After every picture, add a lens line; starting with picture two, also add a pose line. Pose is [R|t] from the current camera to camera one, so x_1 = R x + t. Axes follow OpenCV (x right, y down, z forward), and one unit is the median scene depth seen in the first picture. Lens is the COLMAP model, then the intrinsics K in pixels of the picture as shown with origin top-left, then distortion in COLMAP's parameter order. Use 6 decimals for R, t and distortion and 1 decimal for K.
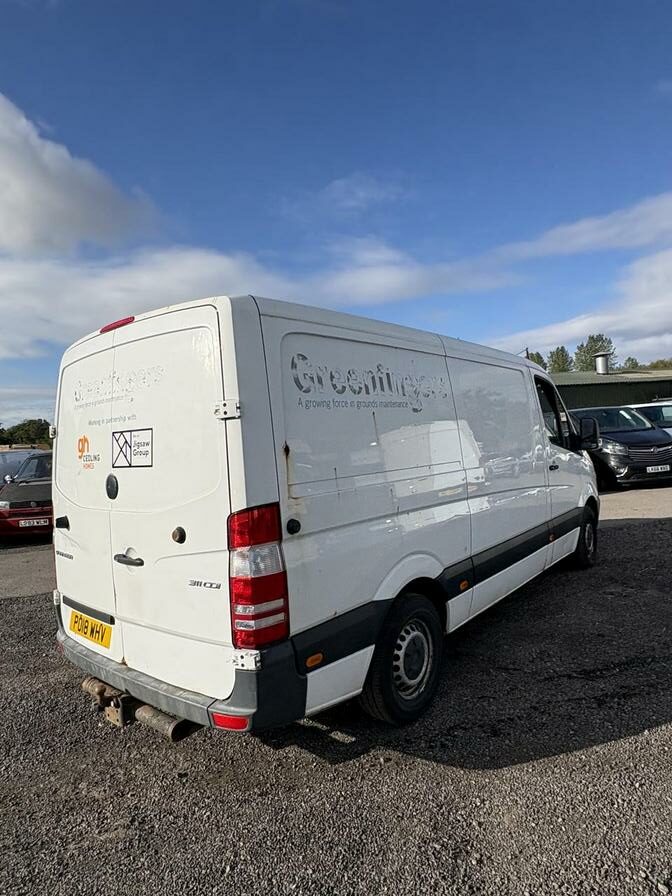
lens RADIAL K [[530.4, 0, 336.0], [0, 530.4, 448.0], [0, 0, 1]] dist [0.002680, -0.001481]
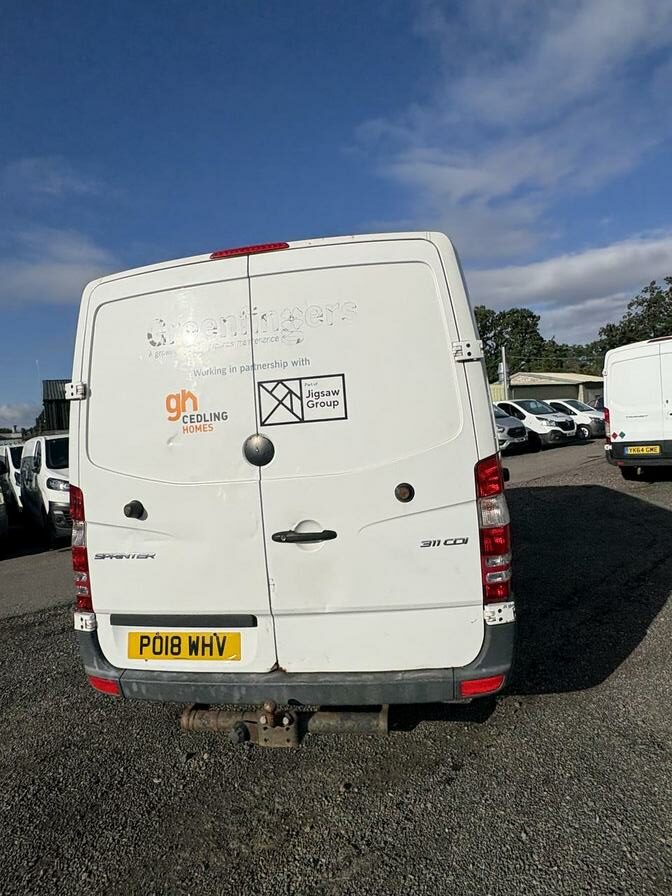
lens RADIAL K [[533.8, 0, 352.0], [0, 533.8, 446.9], [0, 0, 1]] dist [0.006456, 0.002007]
pose [[0.867172, -0.024807, 0.497390, -0.735437], [0.035608, 0.999291, -0.012241, 0.086971], [-0.496734, 0.028326, 0.867441, 0.247197]]
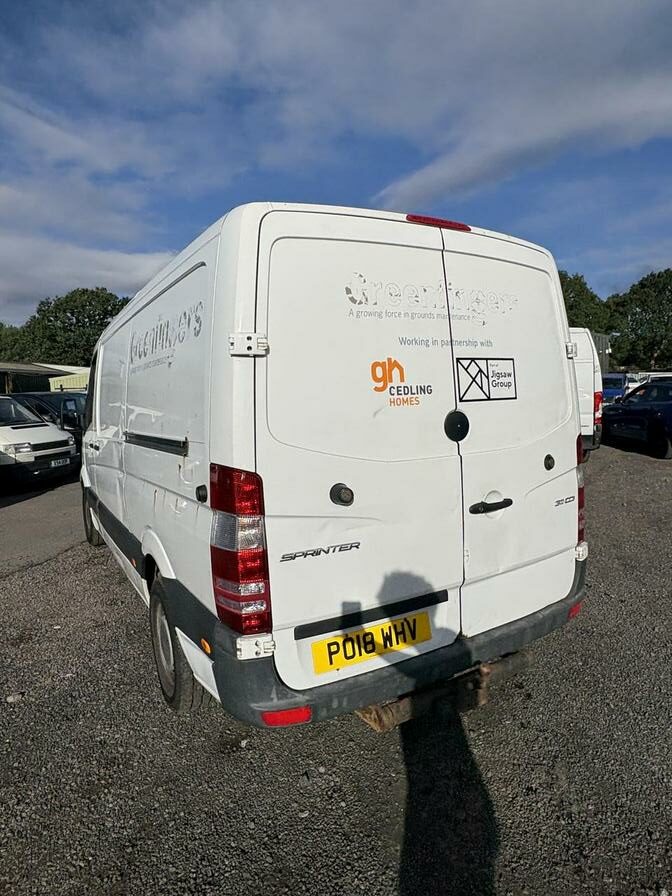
lens RADIAL K [[530.4, 0, 336.0], [0, 530.4, 448.0], [0, 0, 1]] dist [0.002680, -0.001481]
pose [[0.332285, -0.039201, 0.942364, -1.308638], [0.036069, 0.998933, 0.028836, 0.081060], [-0.942489, 0.024408, 0.333344, 0.952029]]
